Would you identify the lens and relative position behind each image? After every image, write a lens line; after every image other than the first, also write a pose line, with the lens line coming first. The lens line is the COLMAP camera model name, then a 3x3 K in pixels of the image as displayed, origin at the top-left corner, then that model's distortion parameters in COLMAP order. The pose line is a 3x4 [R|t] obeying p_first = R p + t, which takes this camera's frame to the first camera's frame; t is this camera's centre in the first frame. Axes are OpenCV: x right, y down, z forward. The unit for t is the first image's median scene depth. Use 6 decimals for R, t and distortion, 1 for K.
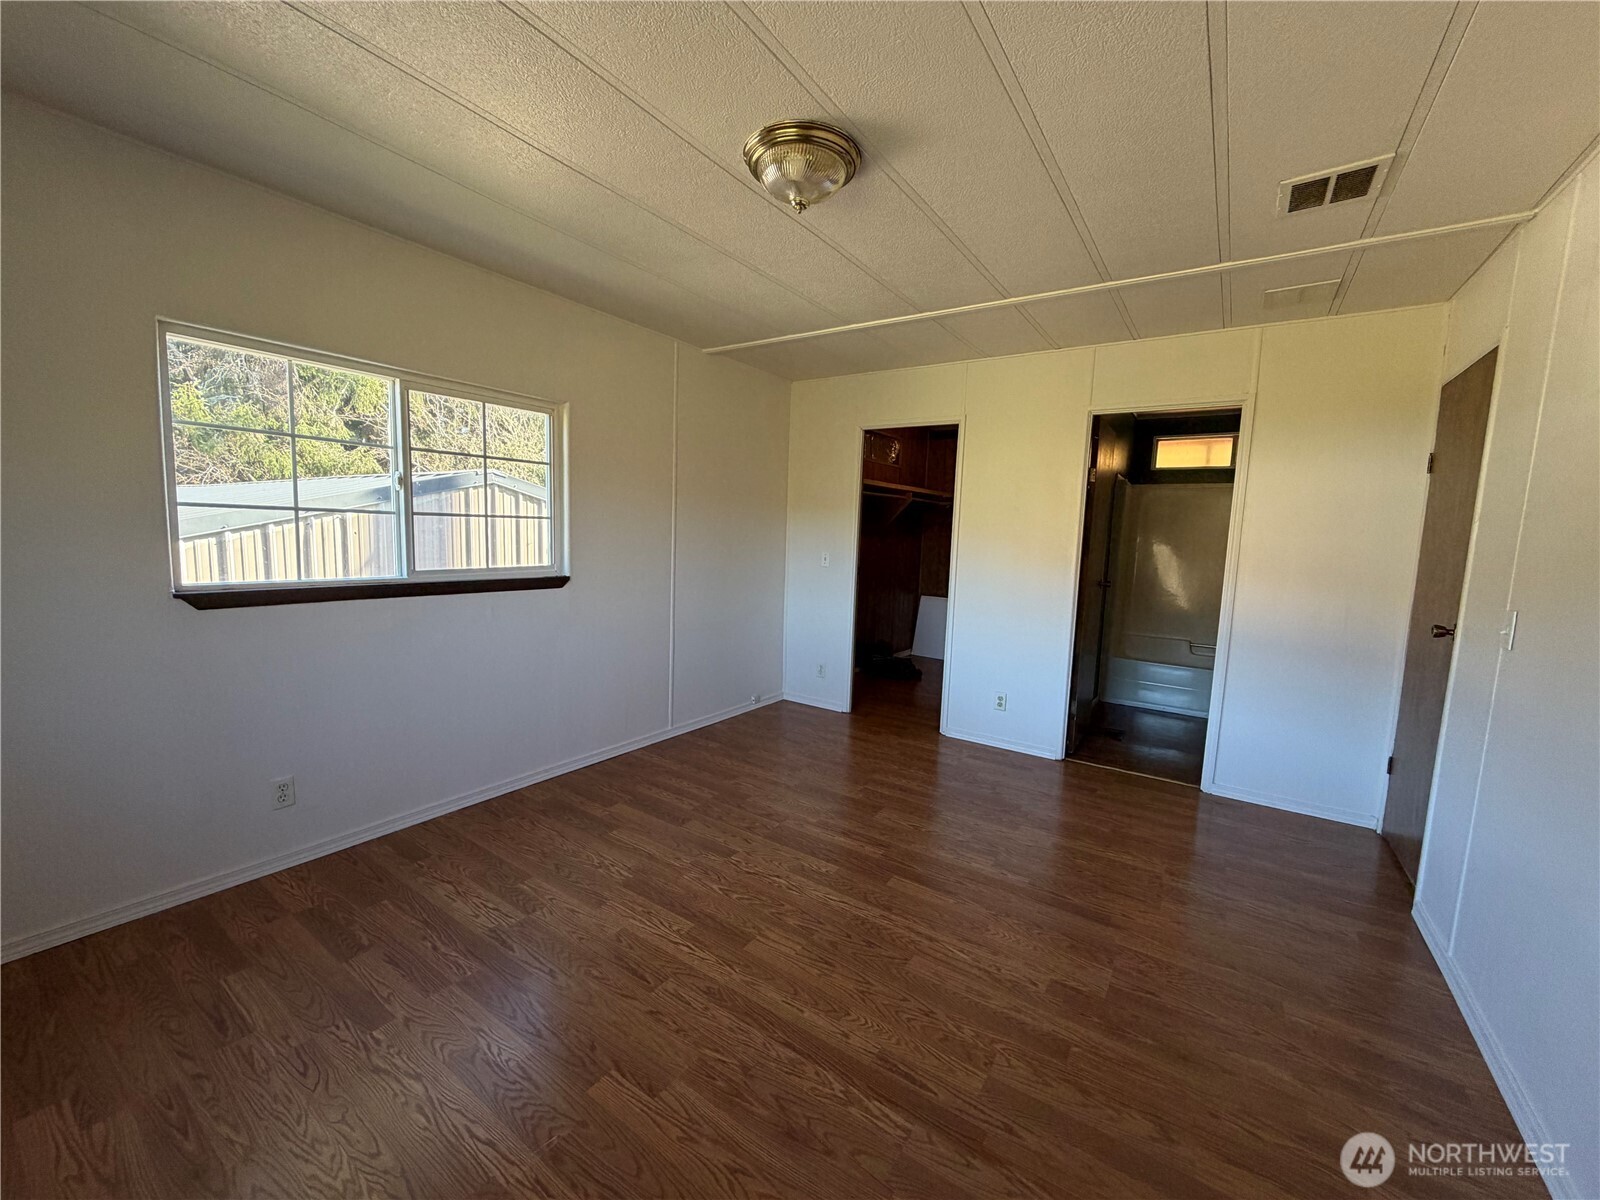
lens RADIAL K [[633.5, 0, 794.8], [0, 633.5, 598.9], [0, 0, 1]] dist [-0.001295, -0.000124]
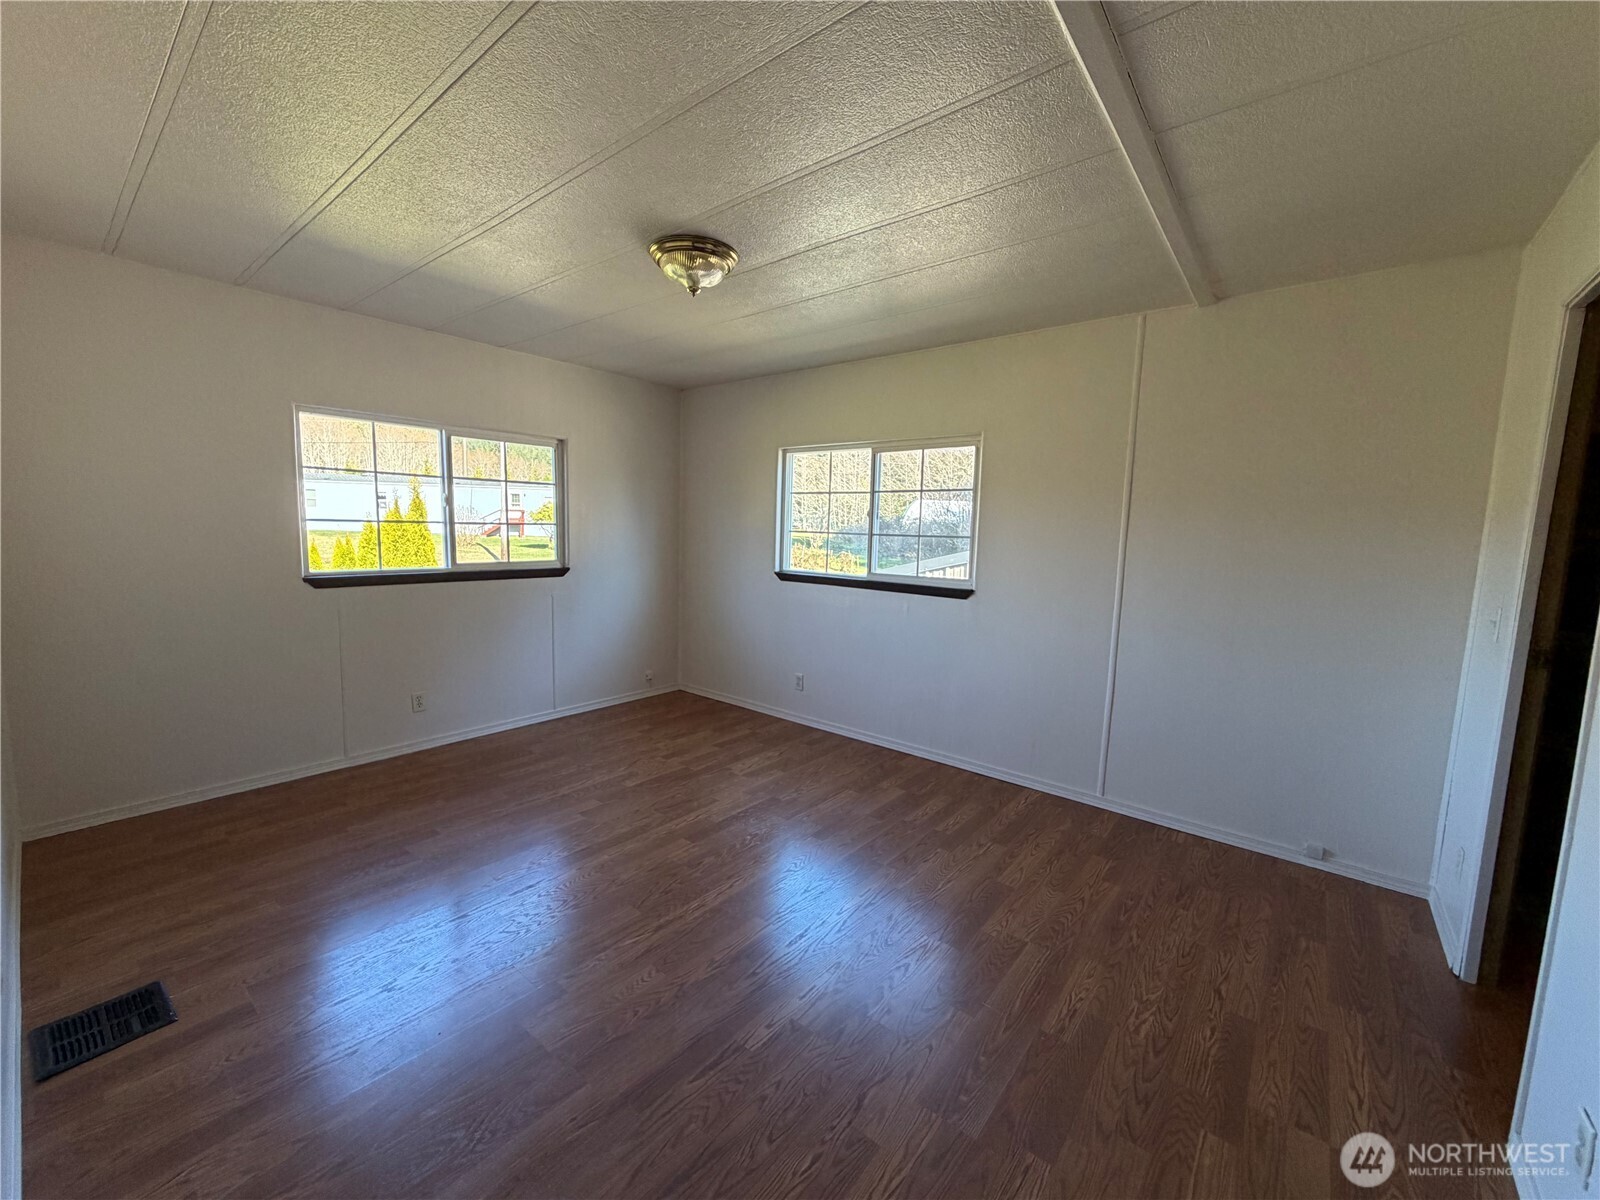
lens RADIAL K [[638.5, 0, 805.2], [0, 638.5, 601.9], [0, 0, 1]] dist [0.000146, 0.000034]
pose [[-0.072022, 0.075140, -0.994569, 0.964165], [-0.144188, 0.985899, 0.084926, -0.085097], [0.986926, 0.149522, -0.060172, 0.987930]]
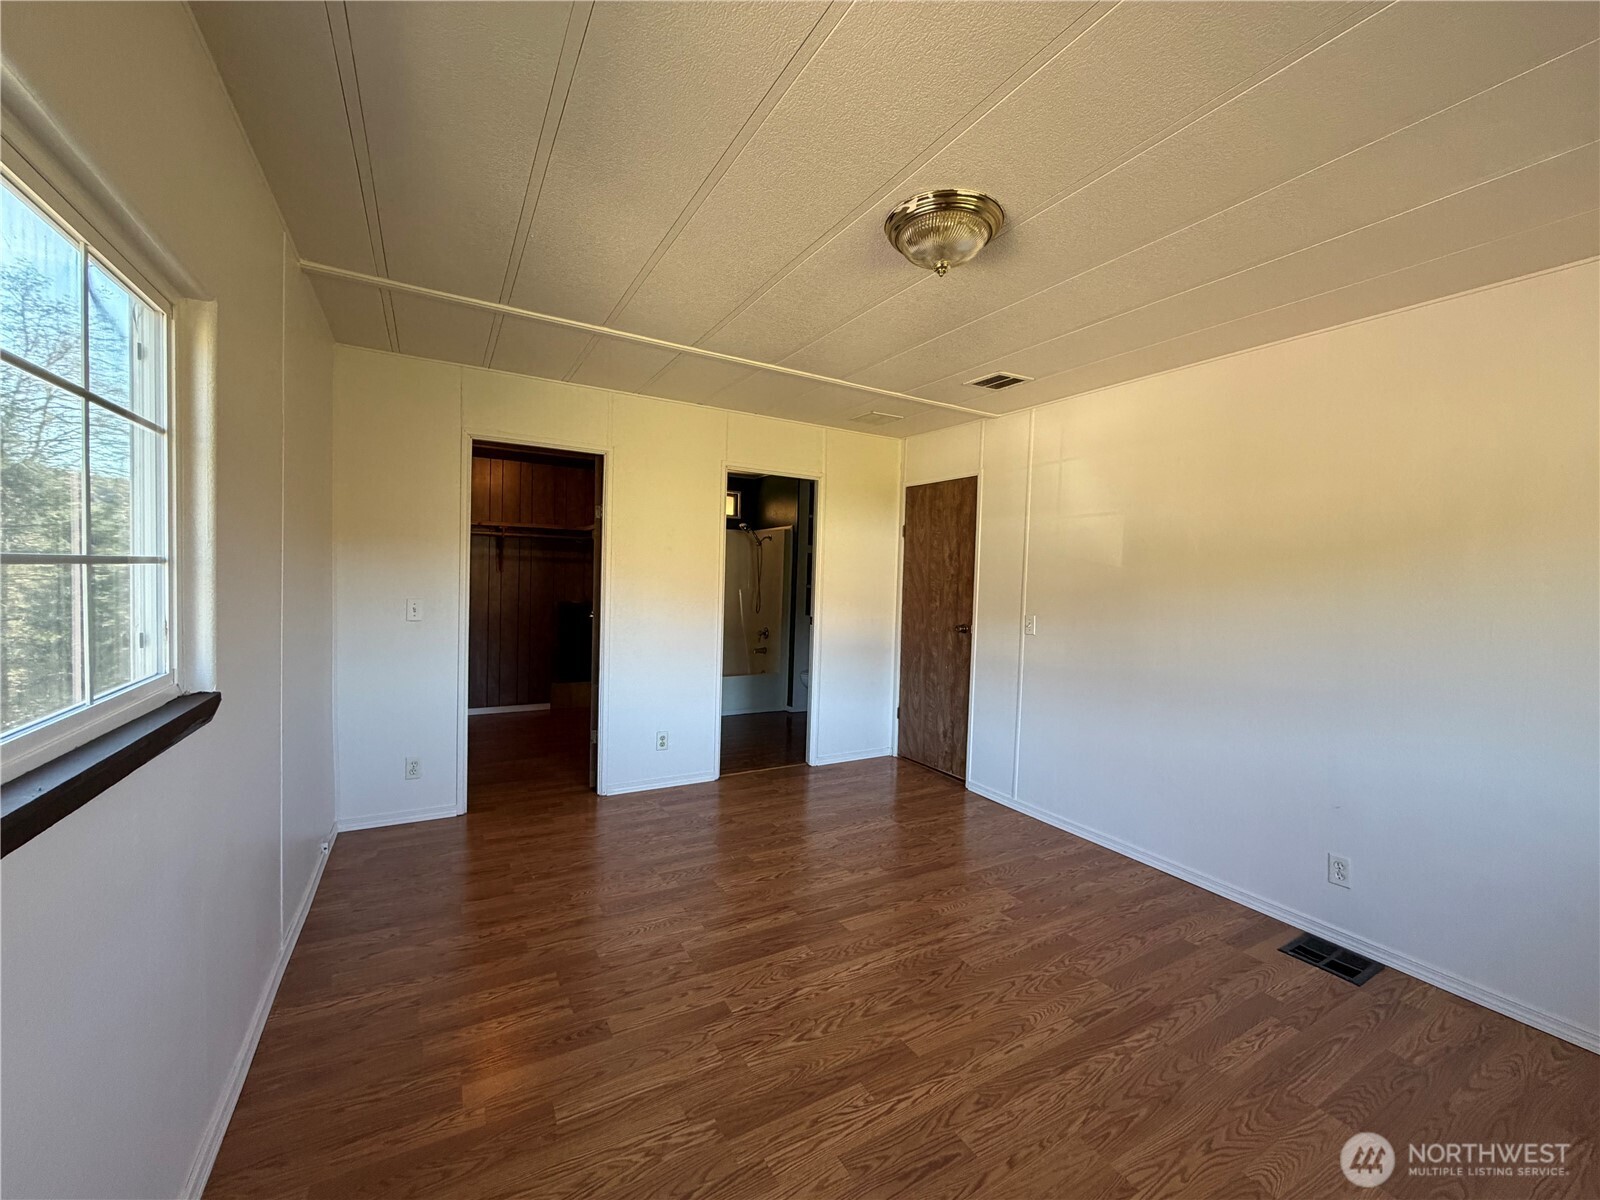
lens RADIAL K [[633.5, 0, 794.8], [0, 633.5, 598.9], [0, 0, 1]] dist [-0.001295, -0.000124]
pose [[0.440128, -0.051217, 0.896473, -0.720524], [0.082202, 0.996478, 0.016573, -0.093010], [-0.894165, 0.066398, 0.442788, 0.558723]]
